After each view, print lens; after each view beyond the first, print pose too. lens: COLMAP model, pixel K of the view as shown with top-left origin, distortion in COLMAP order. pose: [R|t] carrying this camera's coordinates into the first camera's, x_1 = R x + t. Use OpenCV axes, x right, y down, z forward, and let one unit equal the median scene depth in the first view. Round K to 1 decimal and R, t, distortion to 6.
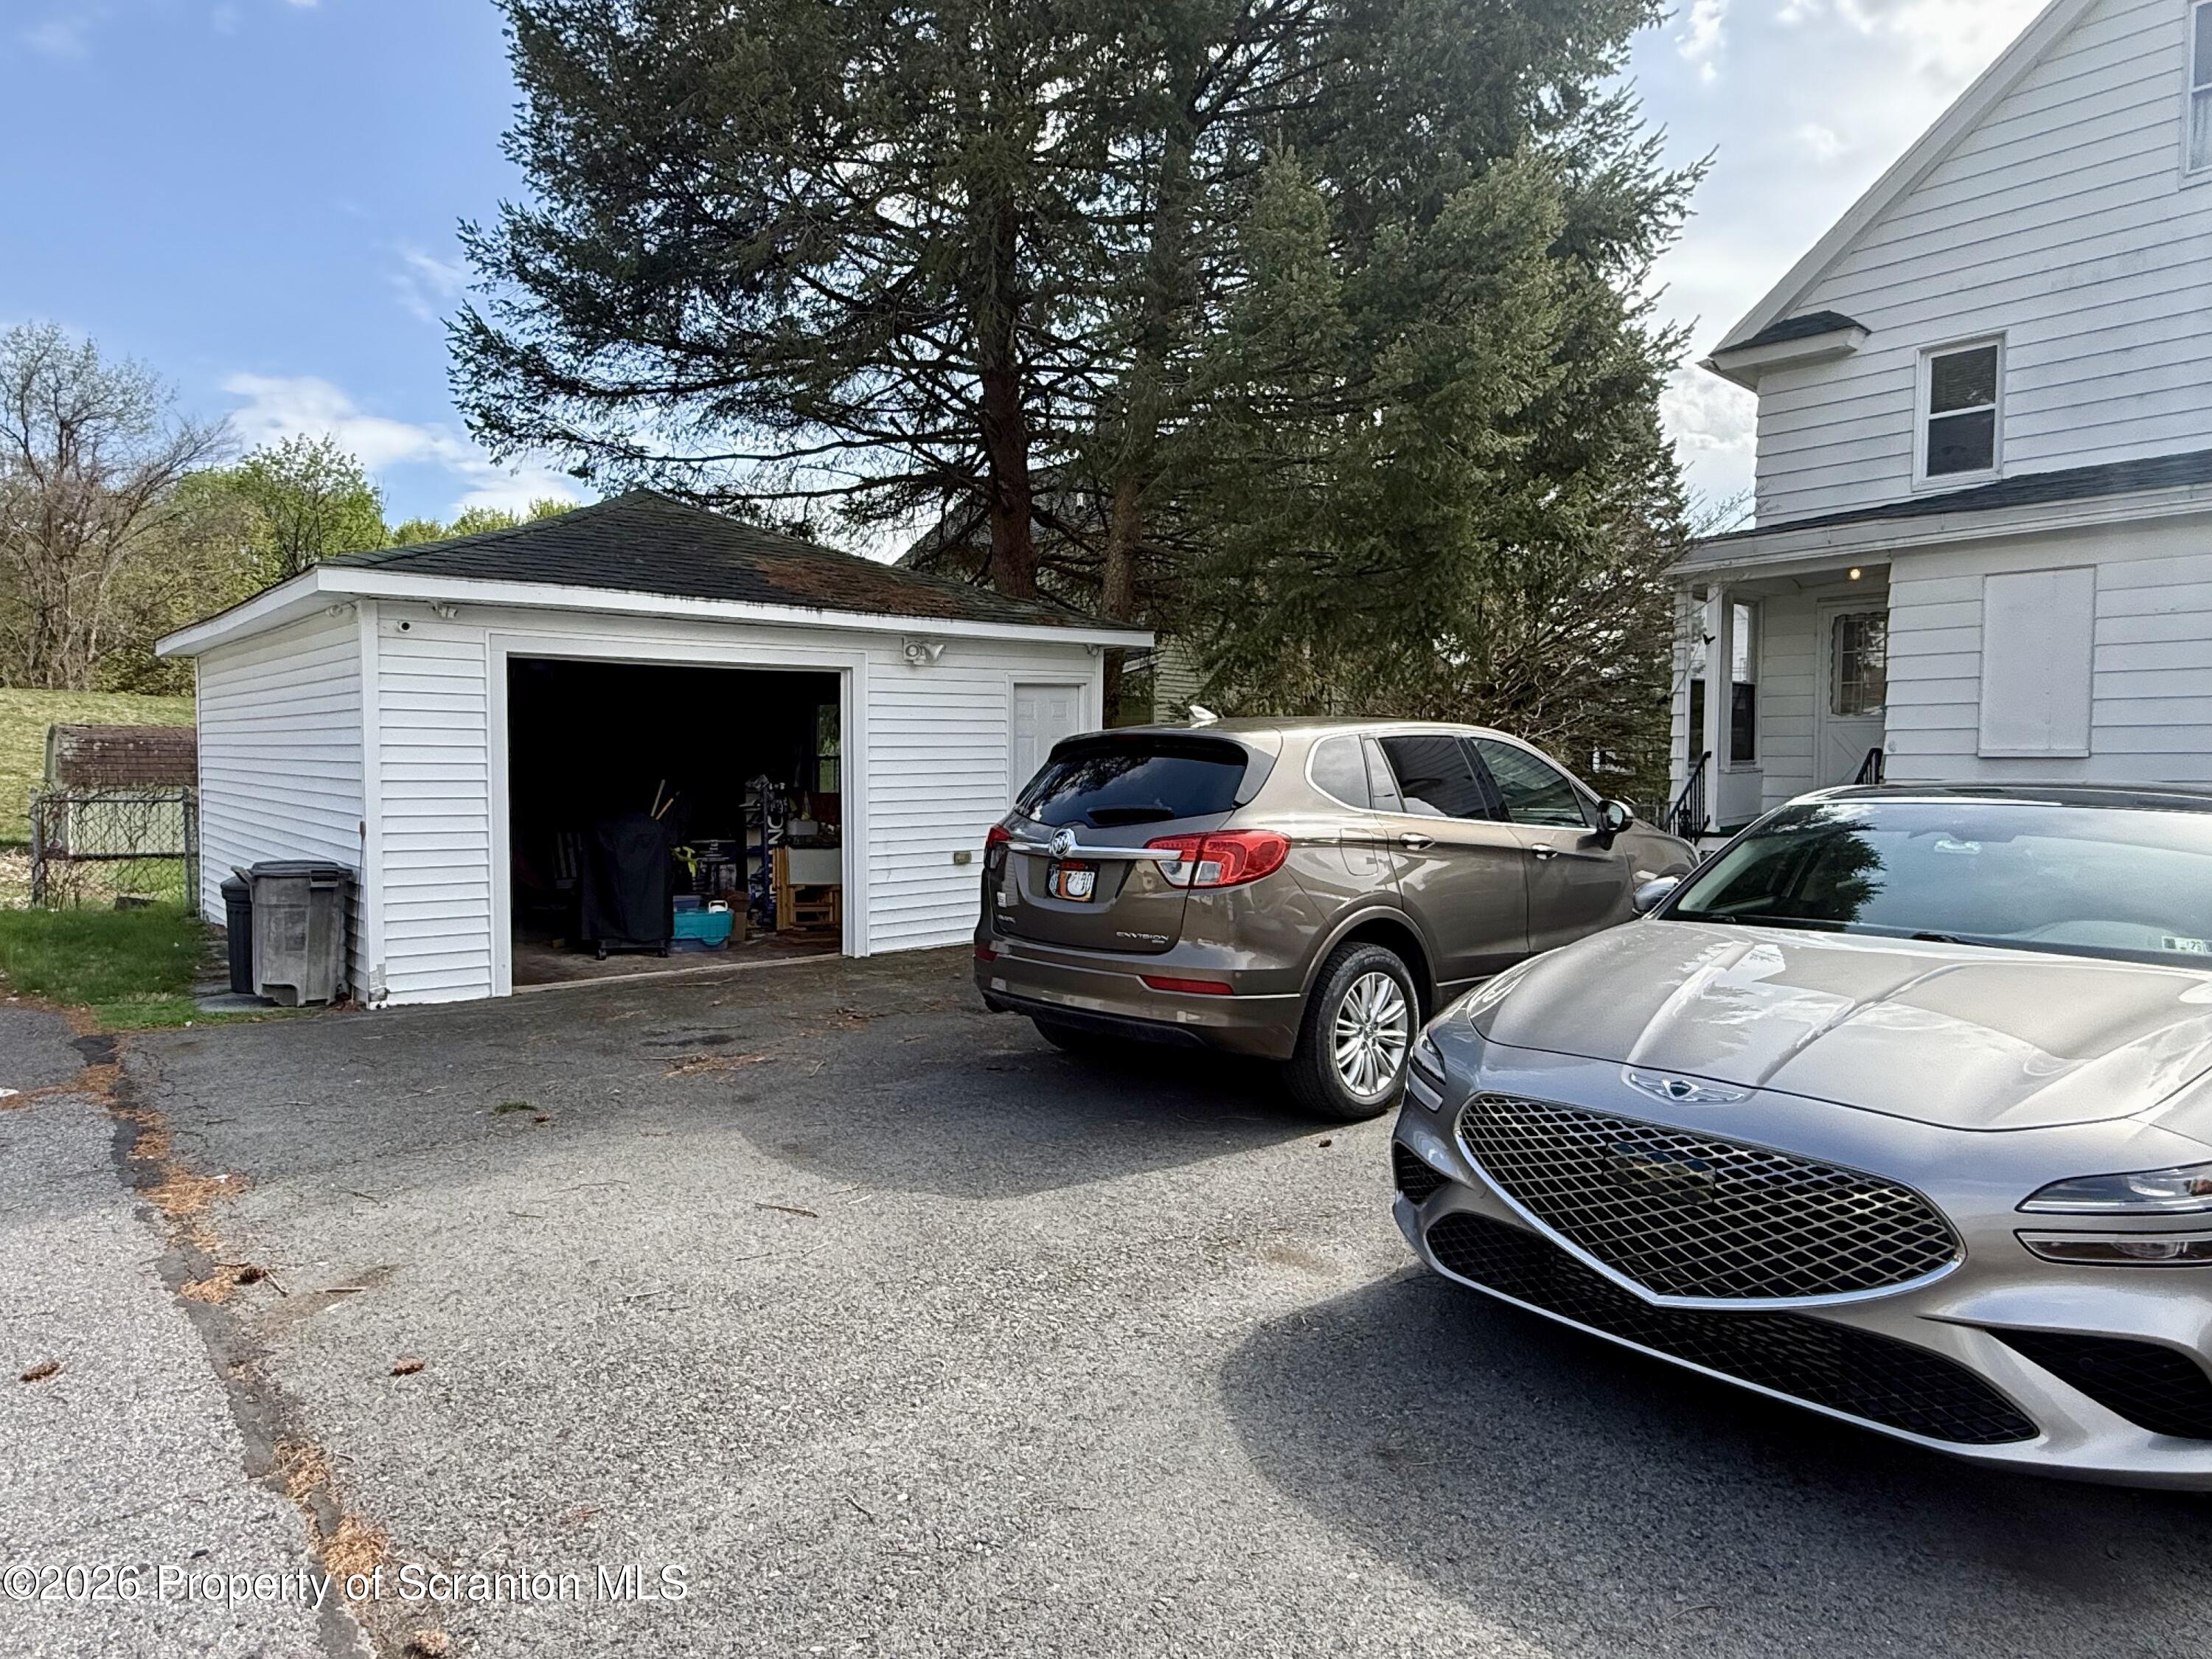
lens RADIAL K [[1309.1, 0, 1100.6], [0, 1309.1, 828.2], [0, 0, 1]] dist [-0.001089, -0.001753]
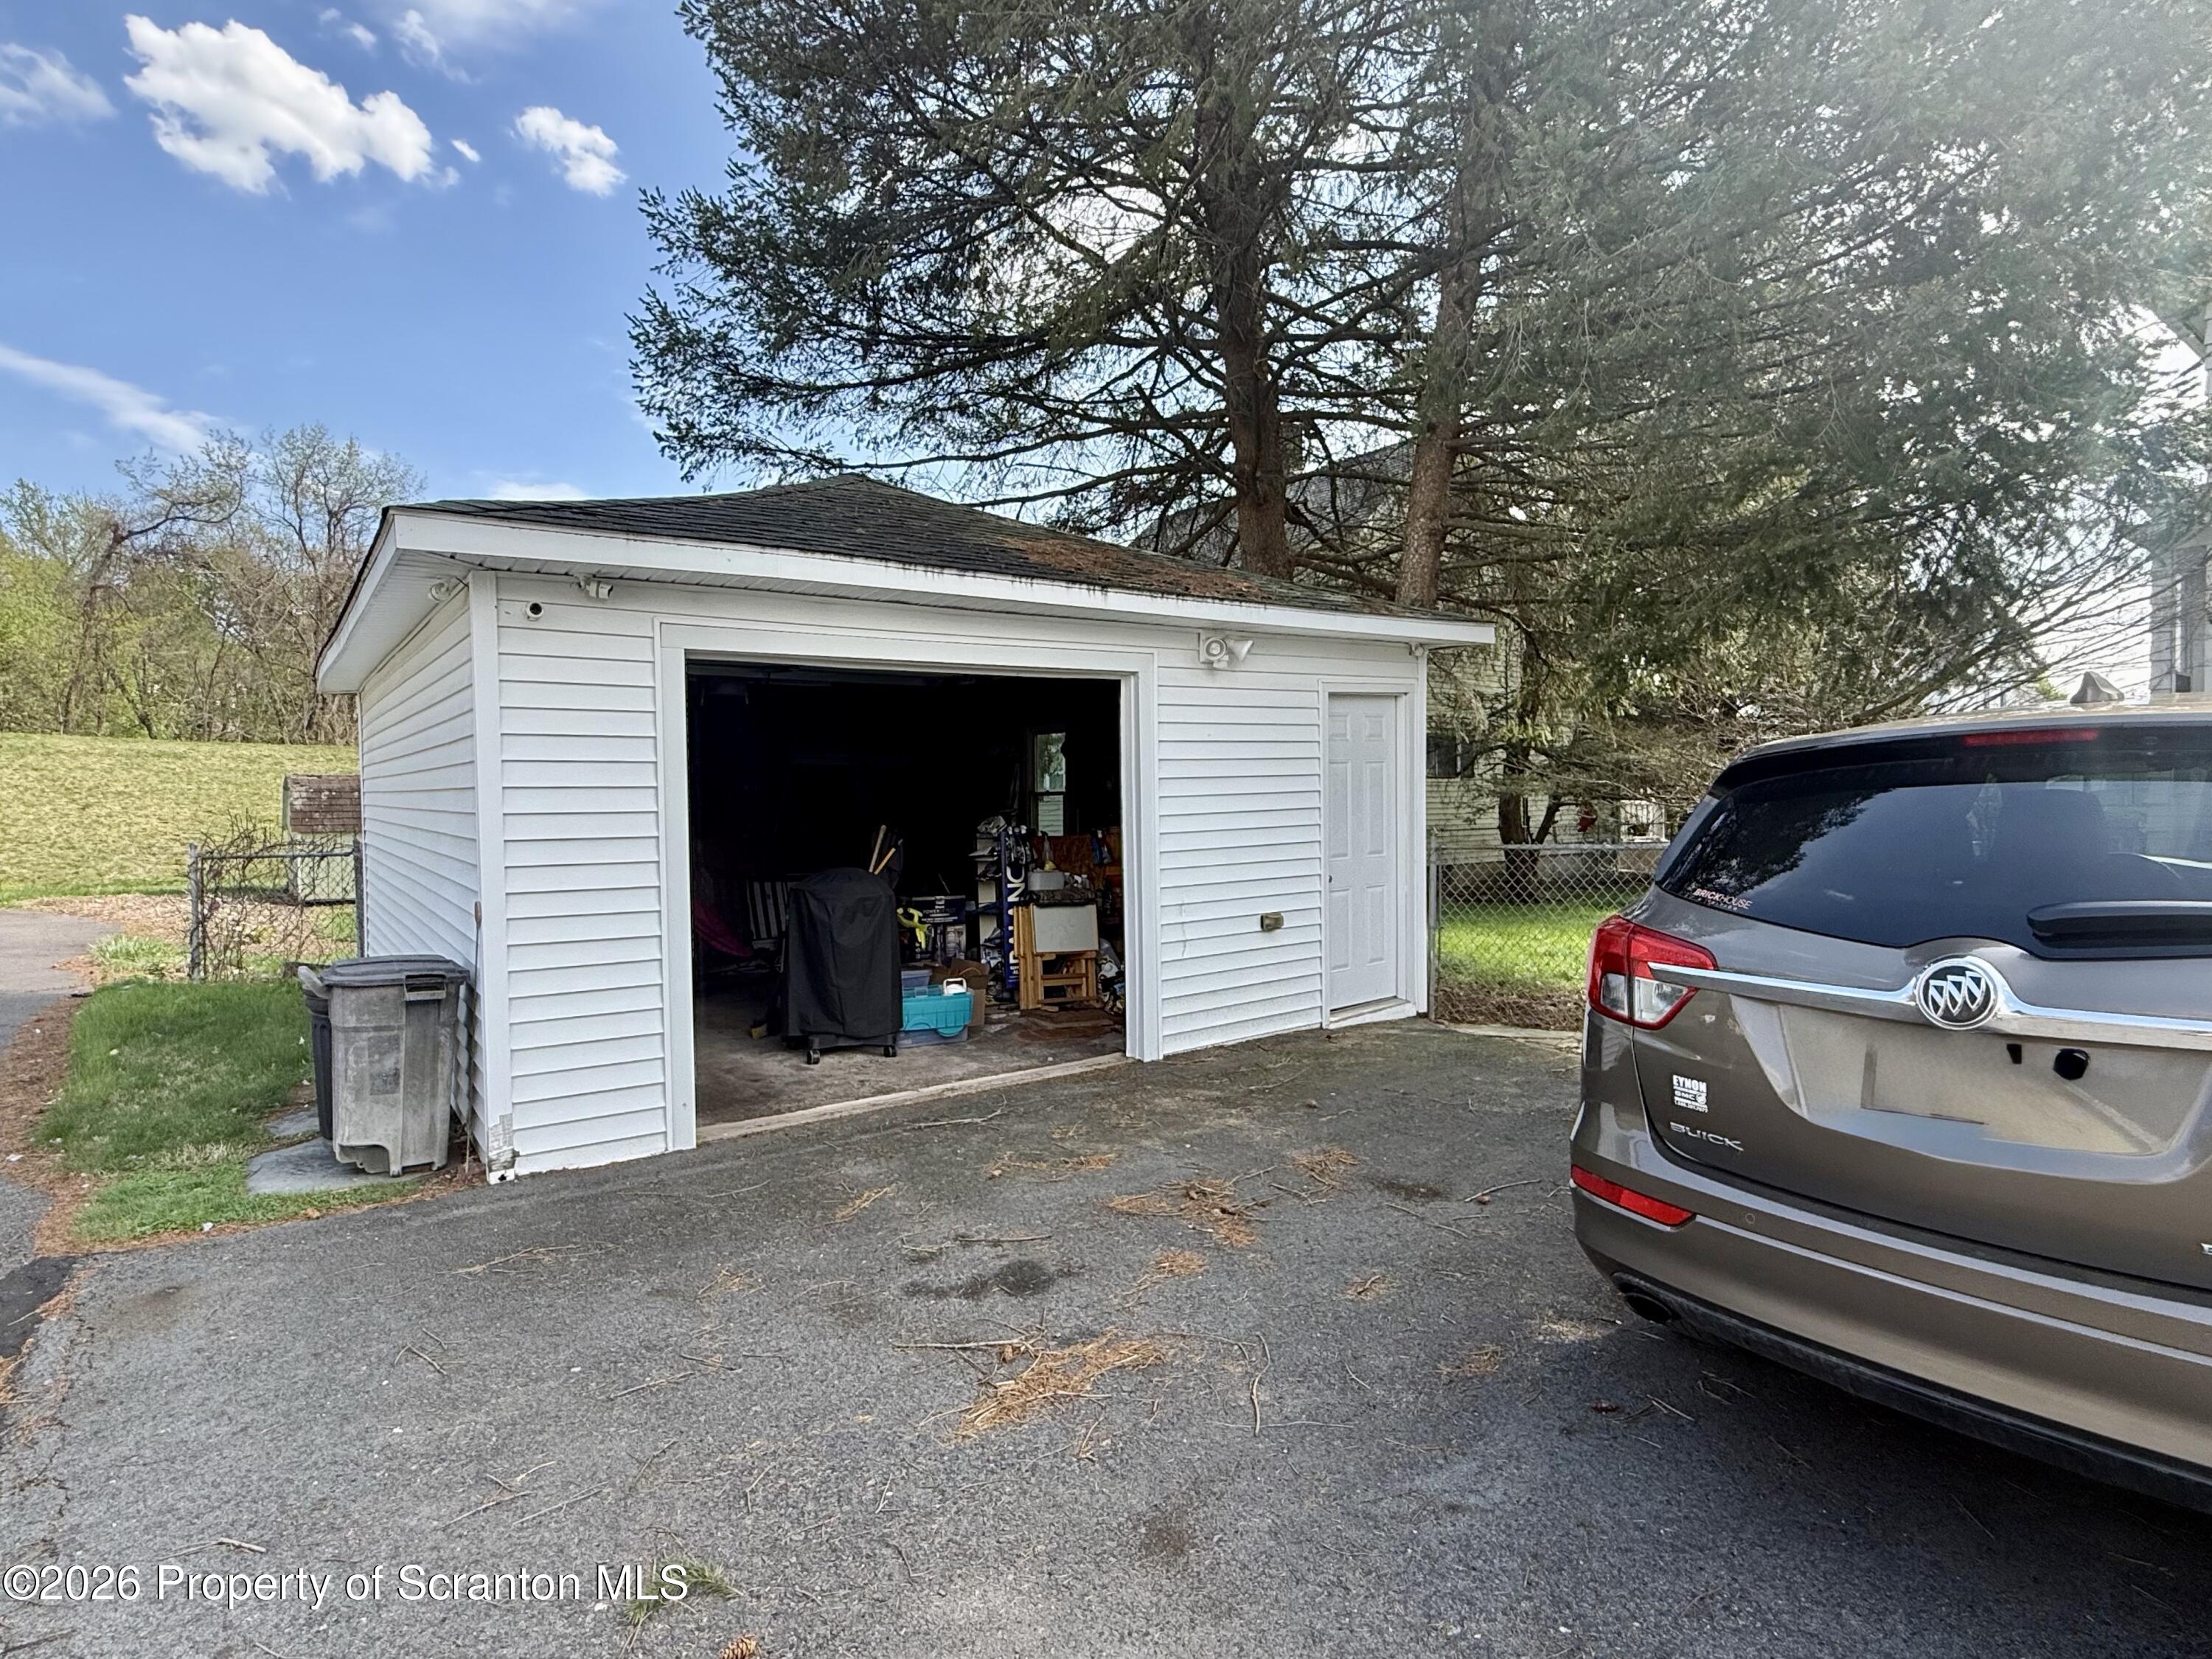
lens RADIAL K [[1175.5, 0, 1109.4], [0, 1175.5, 833.2], [0, 0, 1]] dist [0.001713, 0.000450]
pose [[0.995030, -0.015556, -0.098357, -0.127074], [0.013916, 0.999753, -0.017340, -0.017866], [0.098603, 0.015885, 0.995000, 0.301169]]
